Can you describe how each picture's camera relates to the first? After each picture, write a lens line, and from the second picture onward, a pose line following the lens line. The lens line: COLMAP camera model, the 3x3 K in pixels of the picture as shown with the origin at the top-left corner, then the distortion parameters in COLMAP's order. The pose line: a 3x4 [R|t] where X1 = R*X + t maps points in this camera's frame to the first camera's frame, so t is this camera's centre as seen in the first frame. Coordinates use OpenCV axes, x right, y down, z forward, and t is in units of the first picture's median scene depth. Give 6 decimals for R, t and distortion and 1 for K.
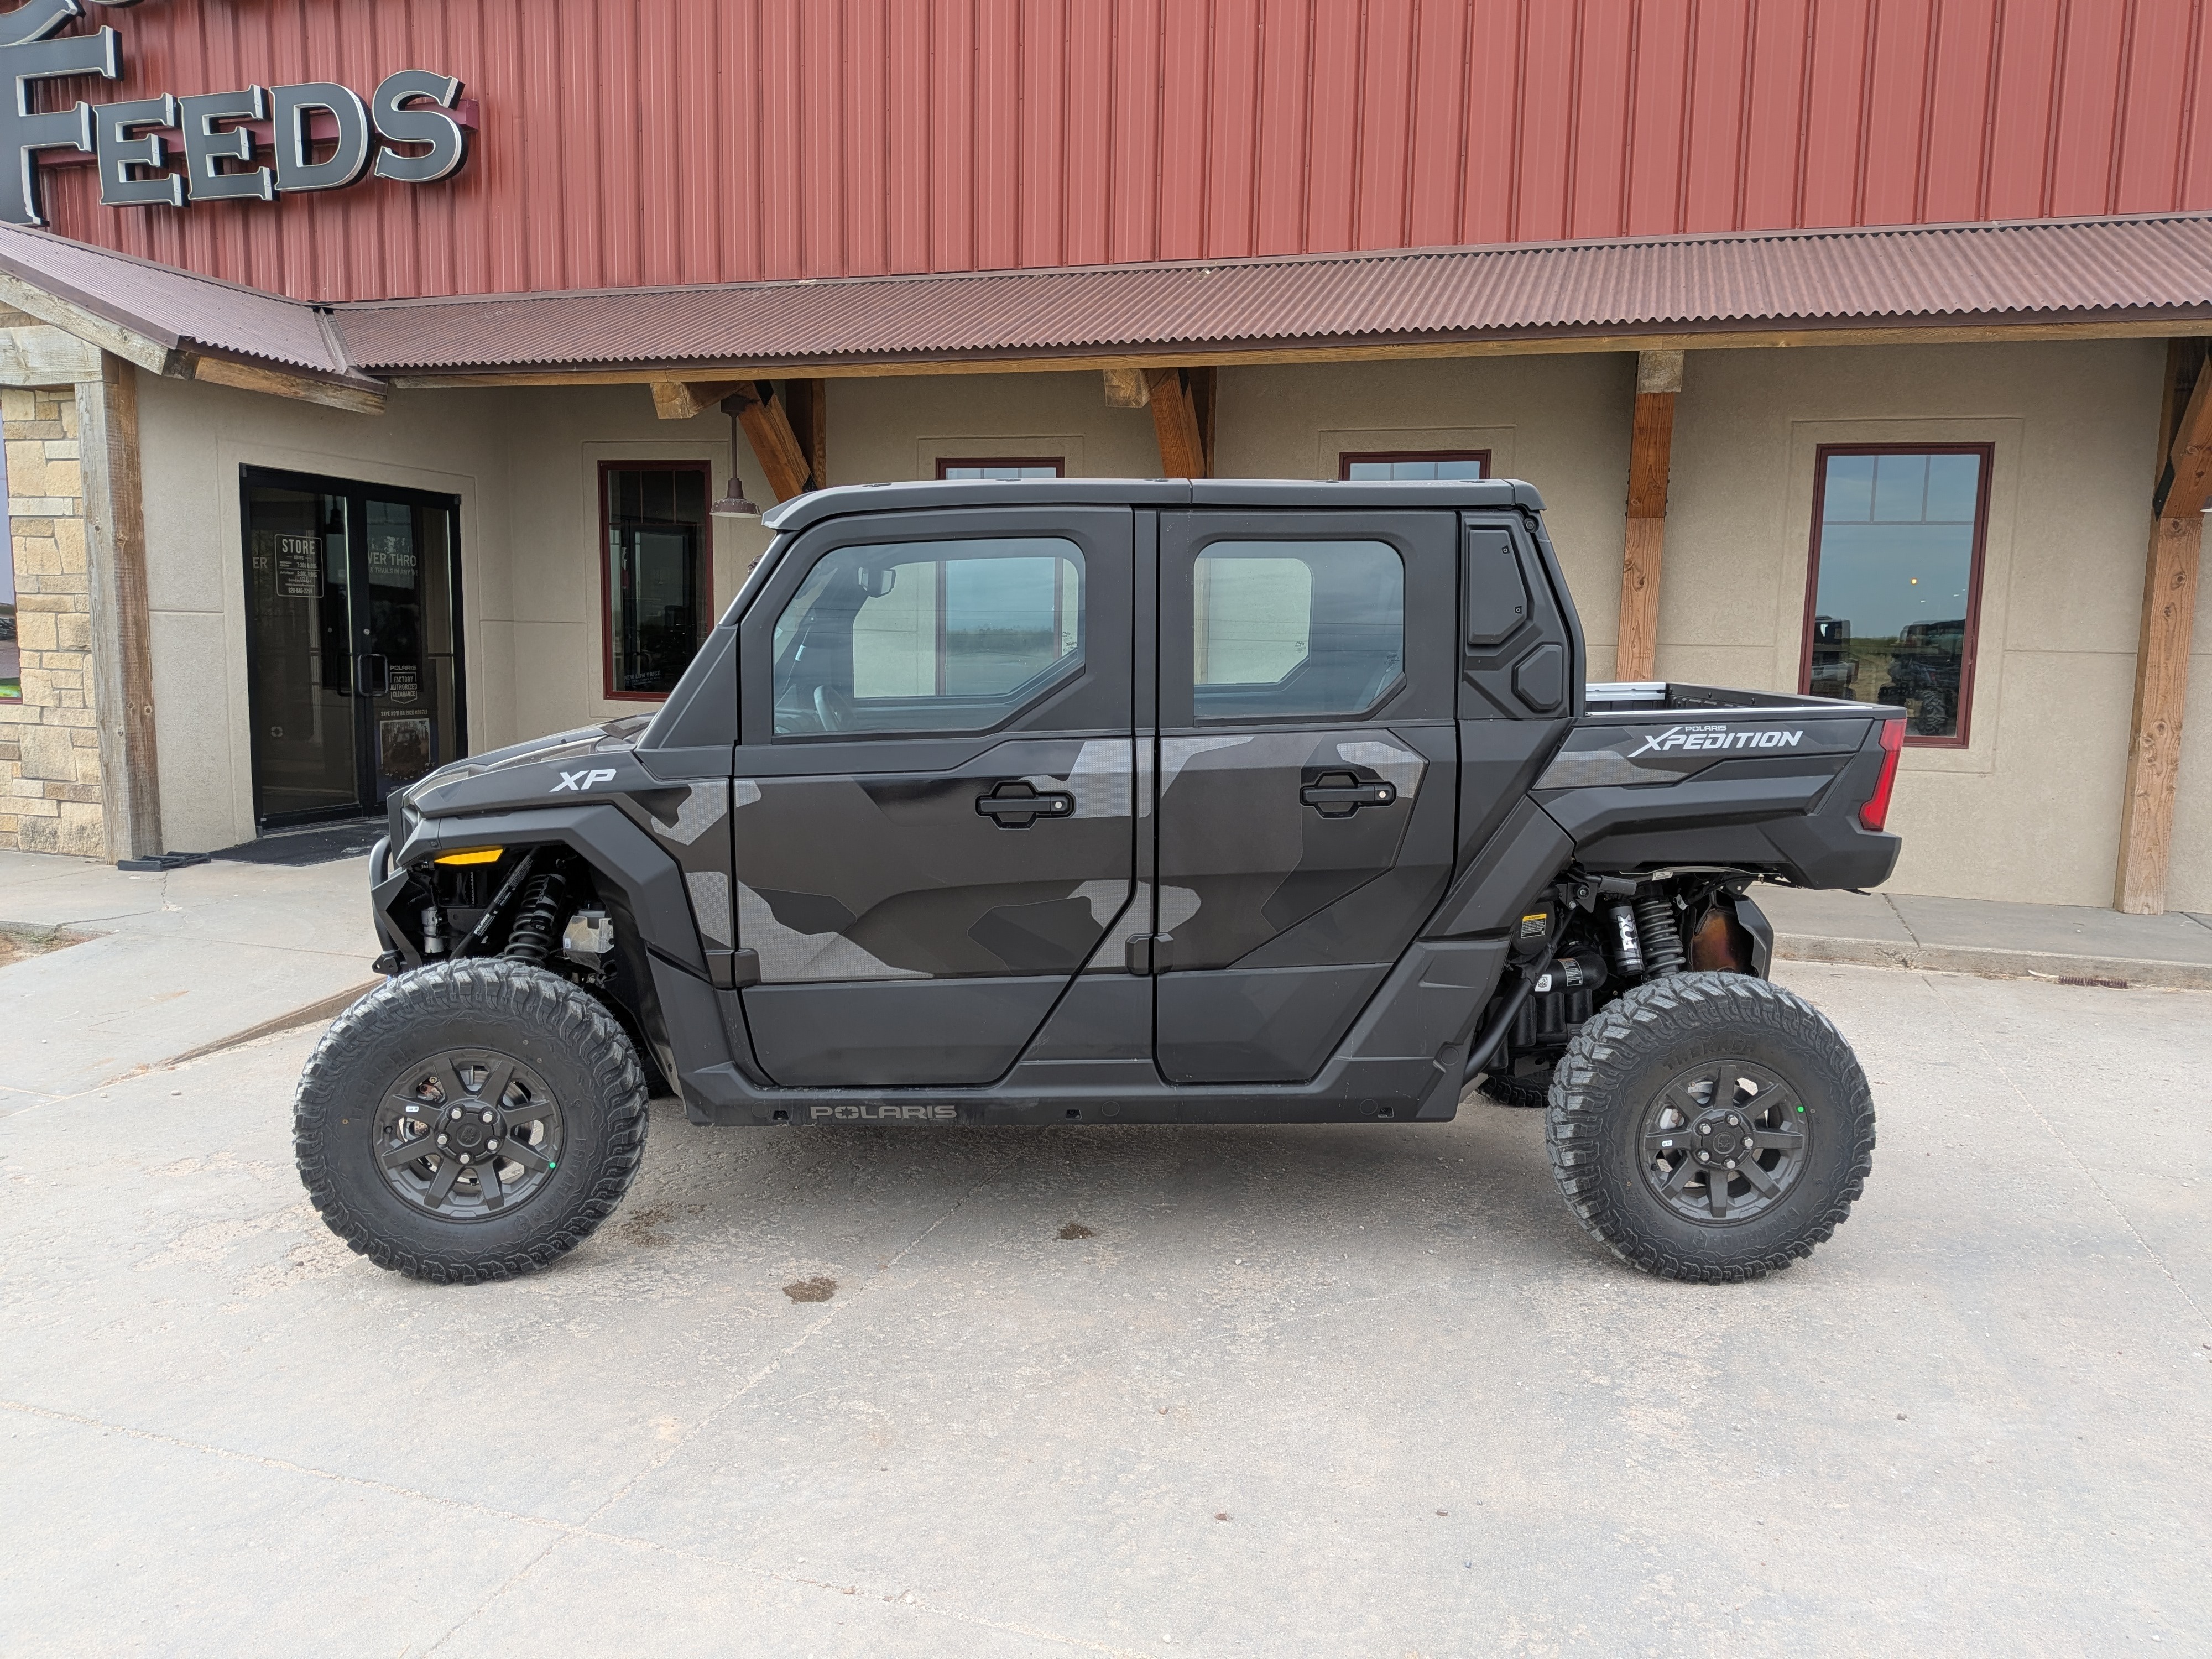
lens RADIAL K [[1630.6, 0, 1097.1], [0, 1630.6, 835.5], [0, 0, 1]] dist [0.039232, -0.079290]
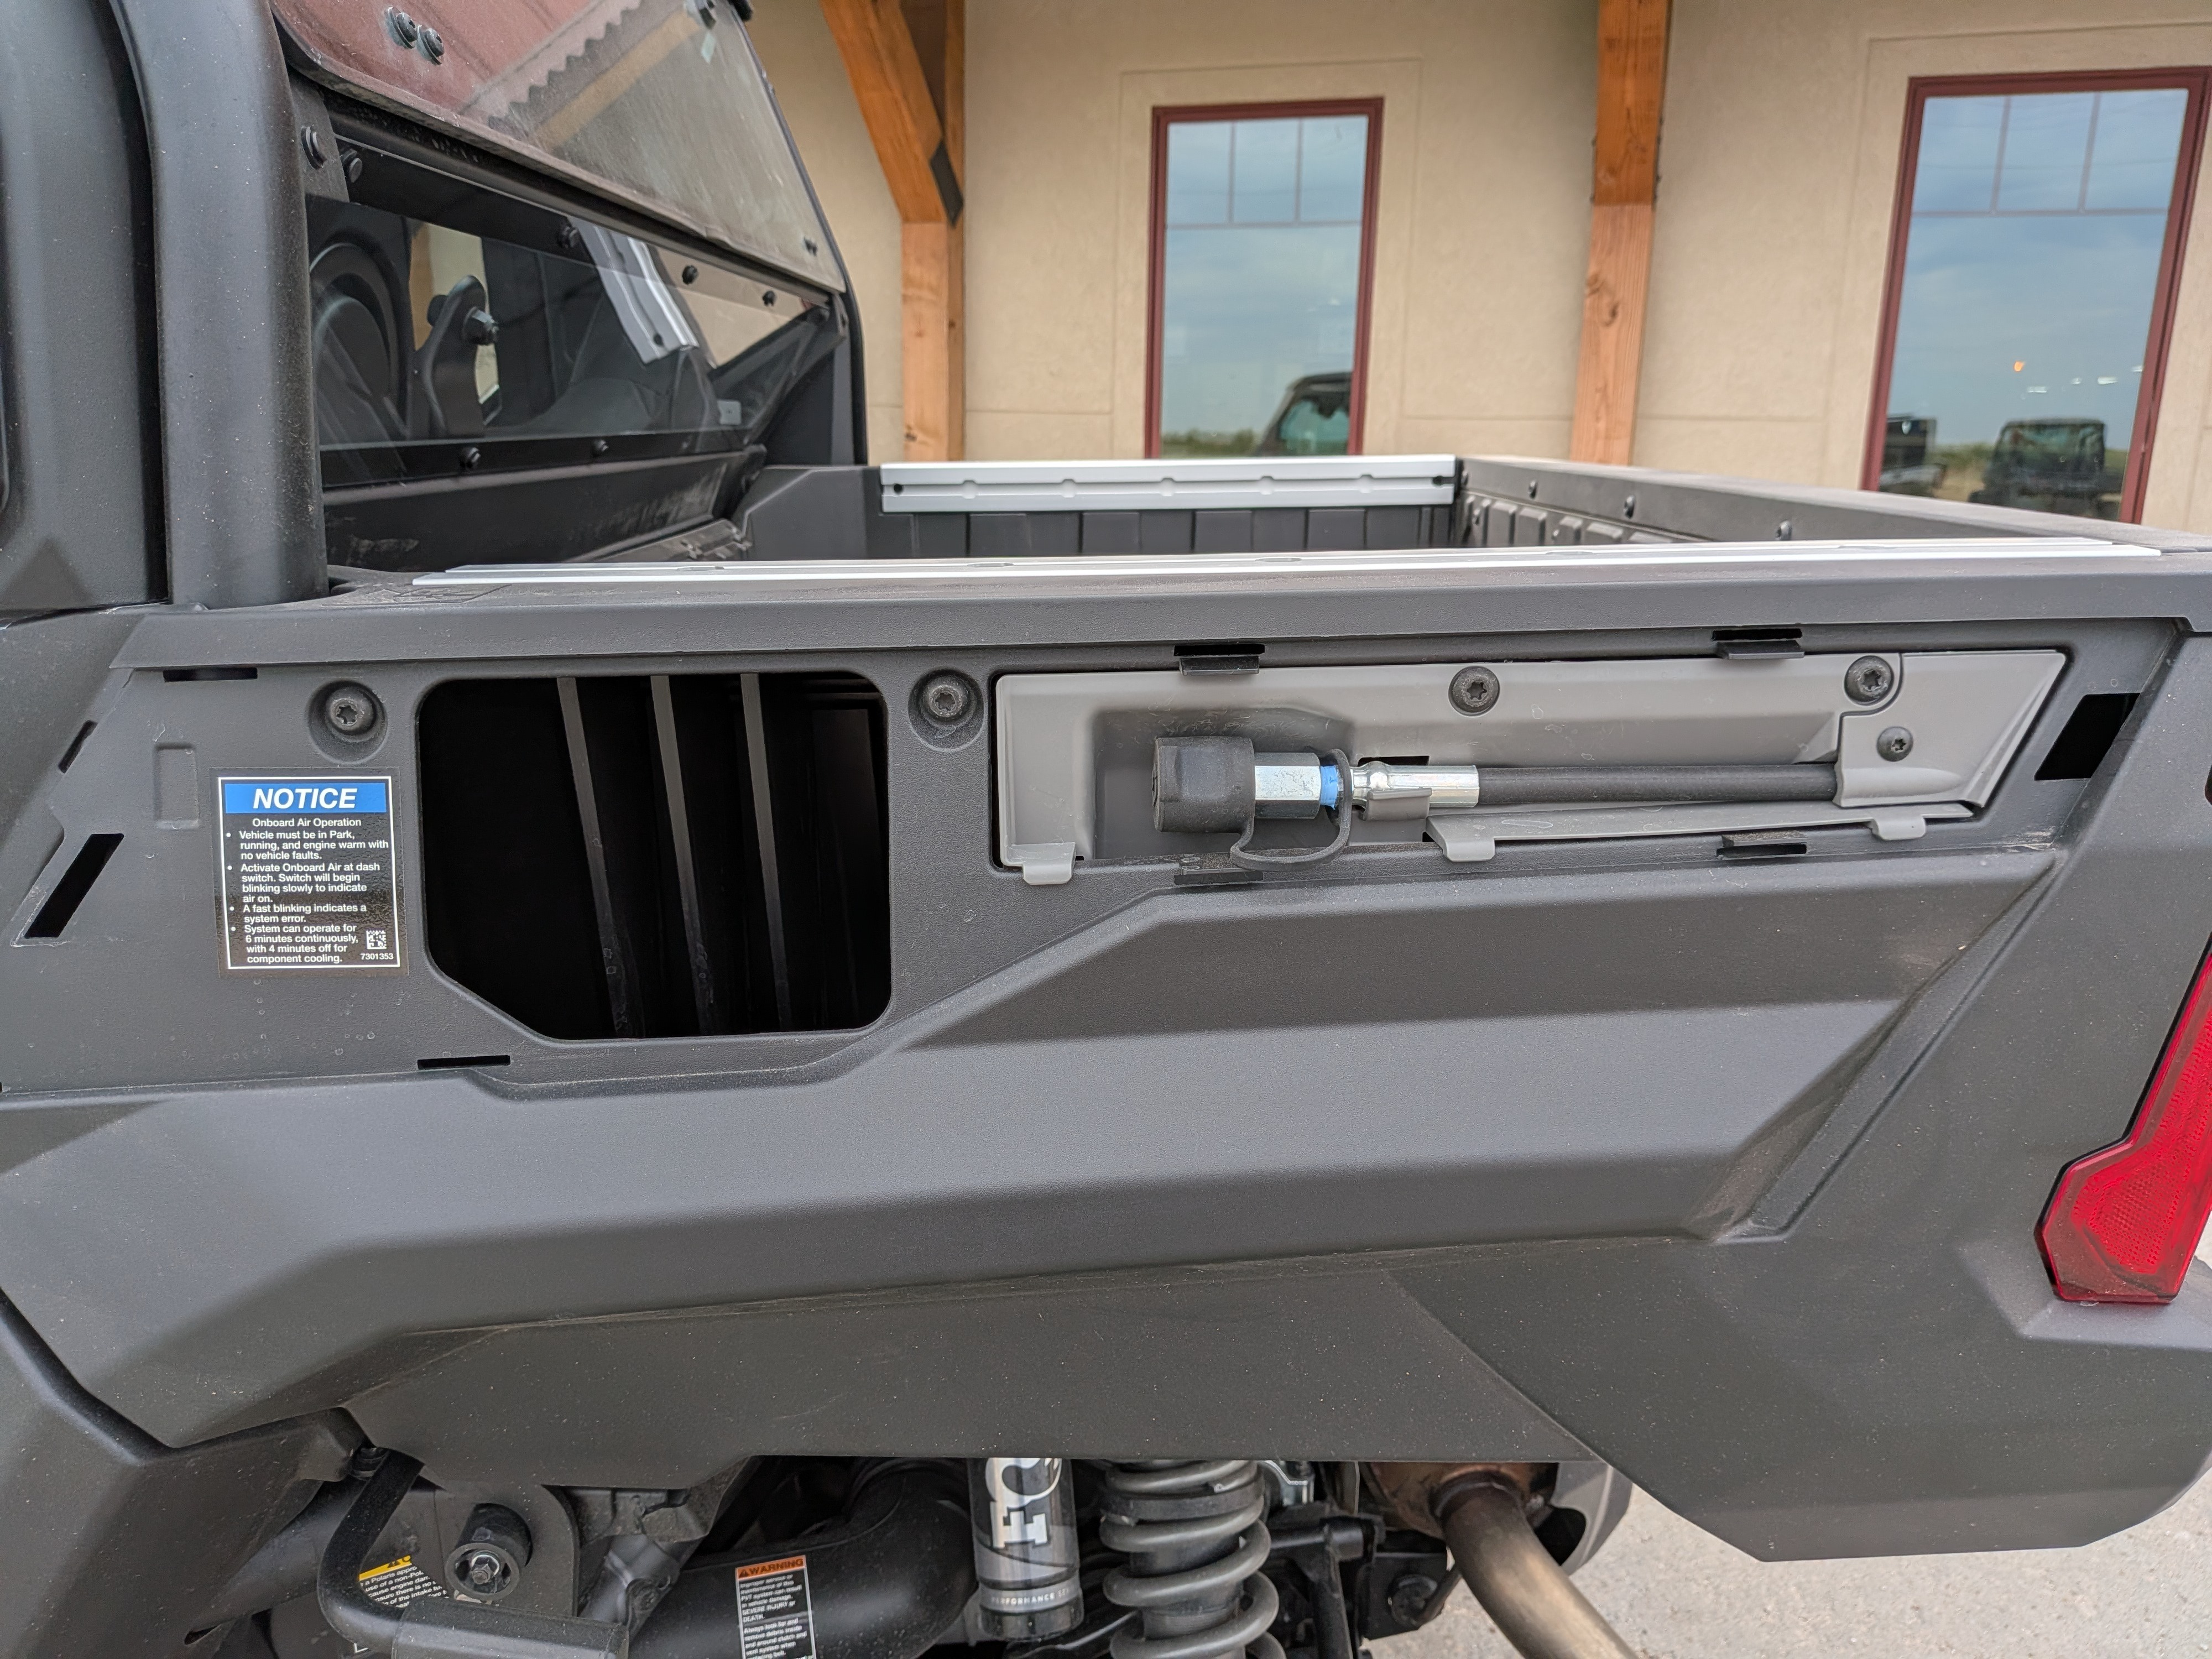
lens RADIAL K [[1630.6, 0, 1097.1], [0, 1630.6, 835.5], [0, 0, 1]] dist [0.039232, -0.079290]
pose [[0.999471, 0.008603, -0.031376, 0.159800], [-0.004911, 0.993248, 0.115908, -0.029205], [0.032161, -0.115692, 0.992764, 0.356864]]
